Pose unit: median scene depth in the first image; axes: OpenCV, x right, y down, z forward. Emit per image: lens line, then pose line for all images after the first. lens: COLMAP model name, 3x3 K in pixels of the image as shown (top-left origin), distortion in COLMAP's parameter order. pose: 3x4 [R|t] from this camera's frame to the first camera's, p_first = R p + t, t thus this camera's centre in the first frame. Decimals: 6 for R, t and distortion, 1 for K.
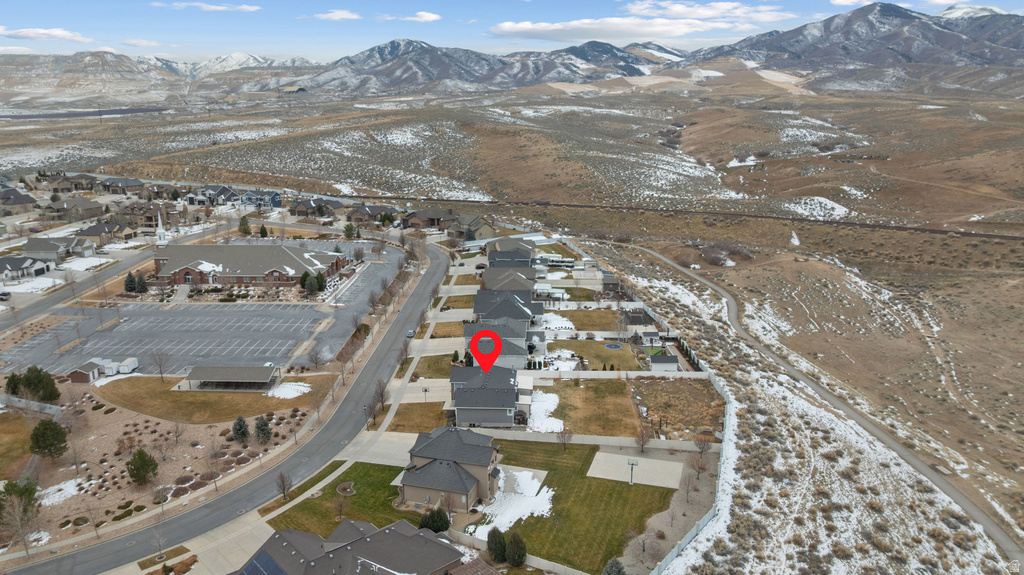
lens RADIAL K [[720.9, 0, 513.9], [0, 720.9, 287.3], [0, 0, 1]] dist [-0.028215, 0.024722]
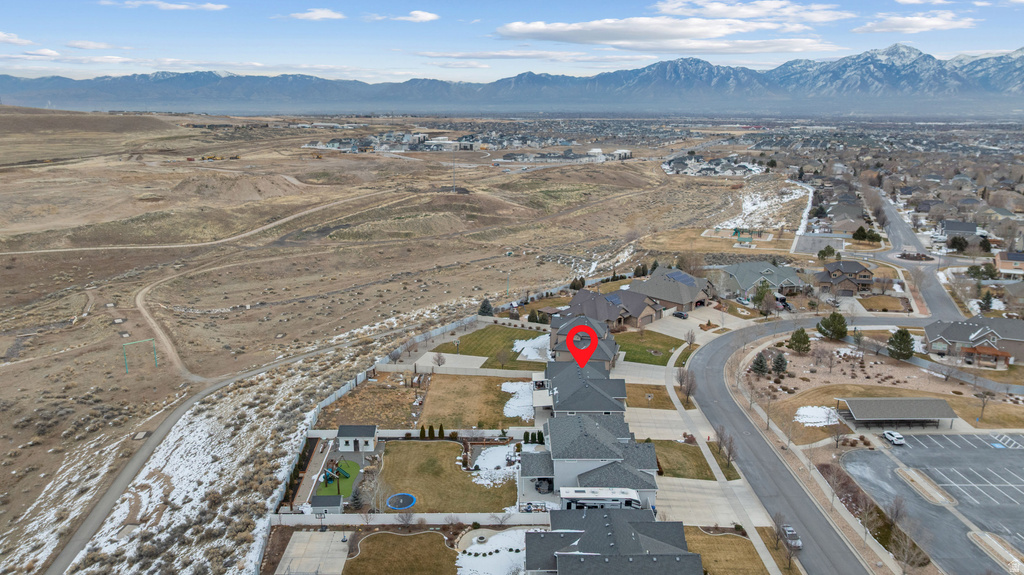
lens RADIAL K [[724.8, 0, 513.6], [0, 724.8, 281.8], [0, 0, 1]] dist [-0.041477, 0.044372]
pose [[-0.999231, 0.015278, -0.036114, 0.010805], [-0.003356, 0.884280, 0.466944, -0.055475], [0.039069, 0.466706, -0.883549, 0.232800]]
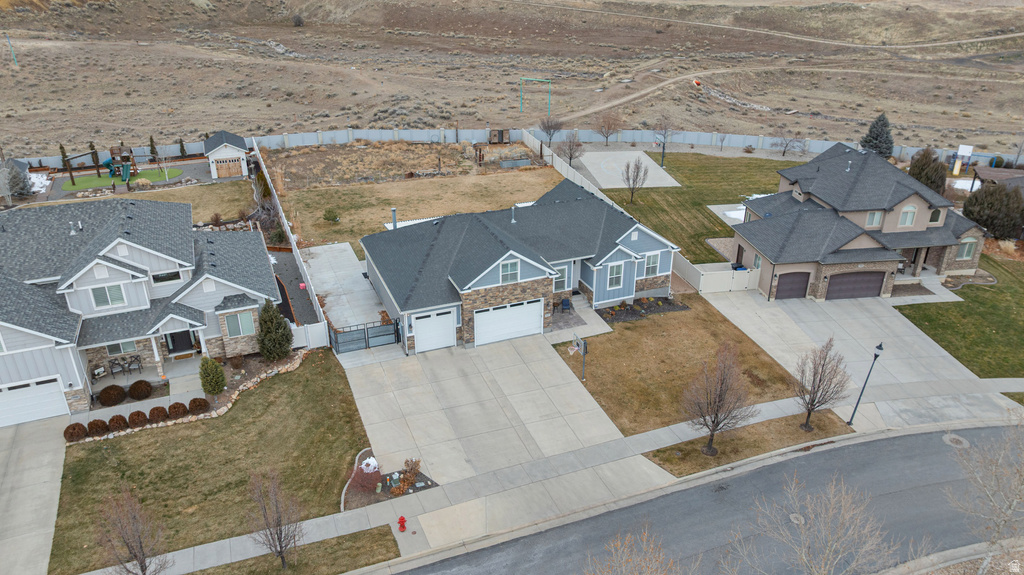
lens RADIAL K [[724.8, 0, 513.6], [0, 724.8, 281.8], [0, 0, 1]] dist [-0.041477, 0.044372]
pose [[-0.424293, -0.384976, 0.819615, -0.045402], [0.208587, 0.839235, 0.502172, -0.003857], [-0.881174, 0.384029, -0.275780, 0.146584]]
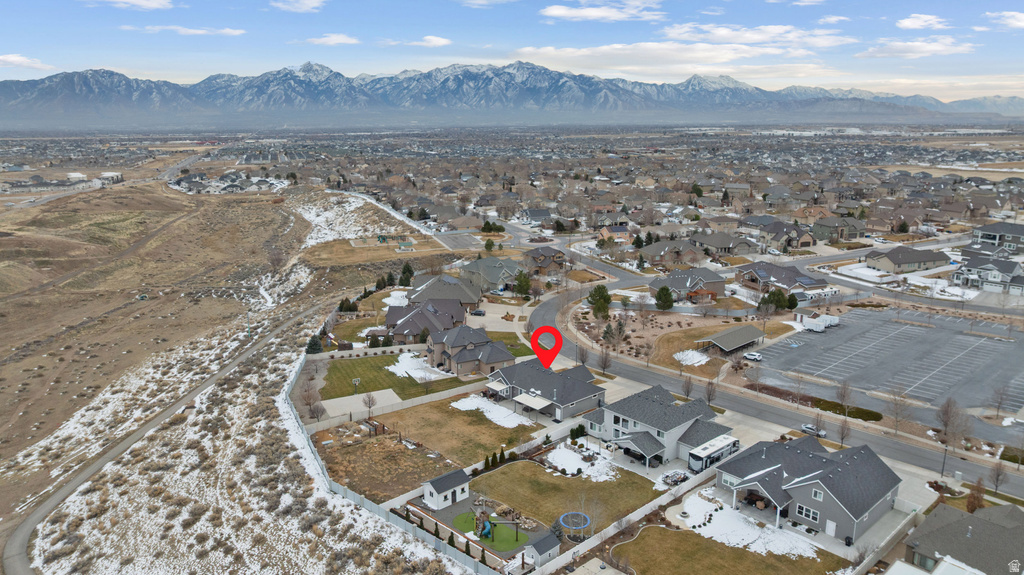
lens RADIAL K [[720.9, 0, 513.9], [0, 720.9, 287.3], [0, 0, 1]] dist [-0.028215, 0.024722]
pose [[-0.713826, 0.173939, -0.678378, 0.085116], [-0.157194, 0.904153, 0.397237, -0.048746], [0.682453, 0.390196, -0.618066, 0.202650]]
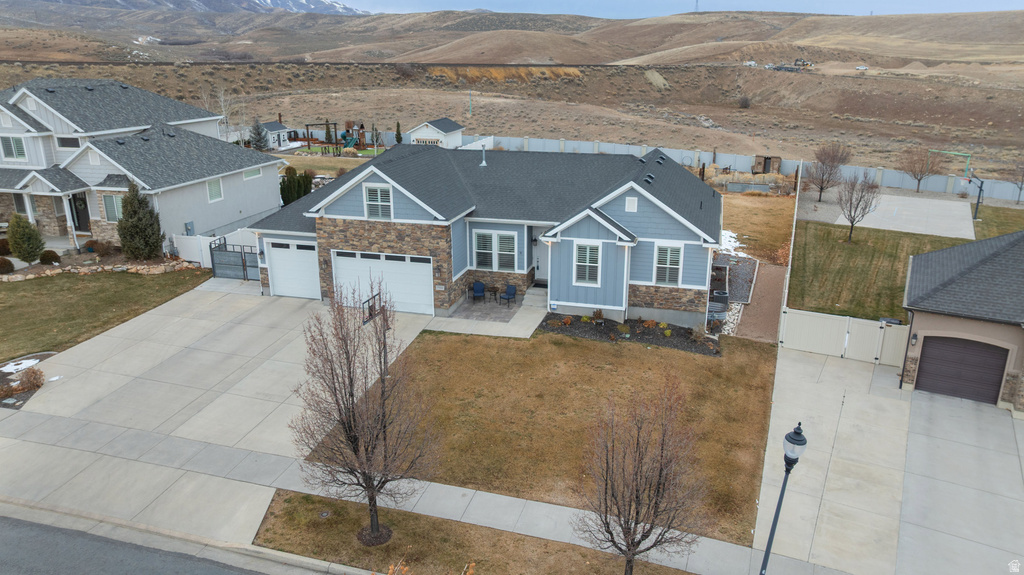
lens RADIAL K [[724.8, 0, 513.6], [0, 724.8, 281.8], [0, 0, 1]] dist [-0.041477, 0.044372]
pose [[0.218352, -0.288055, 0.932388, -0.037210], [0.225968, 0.944400, 0.238847, 0.013658], [-0.949348, 0.158537, 0.271303, 0.123196]]
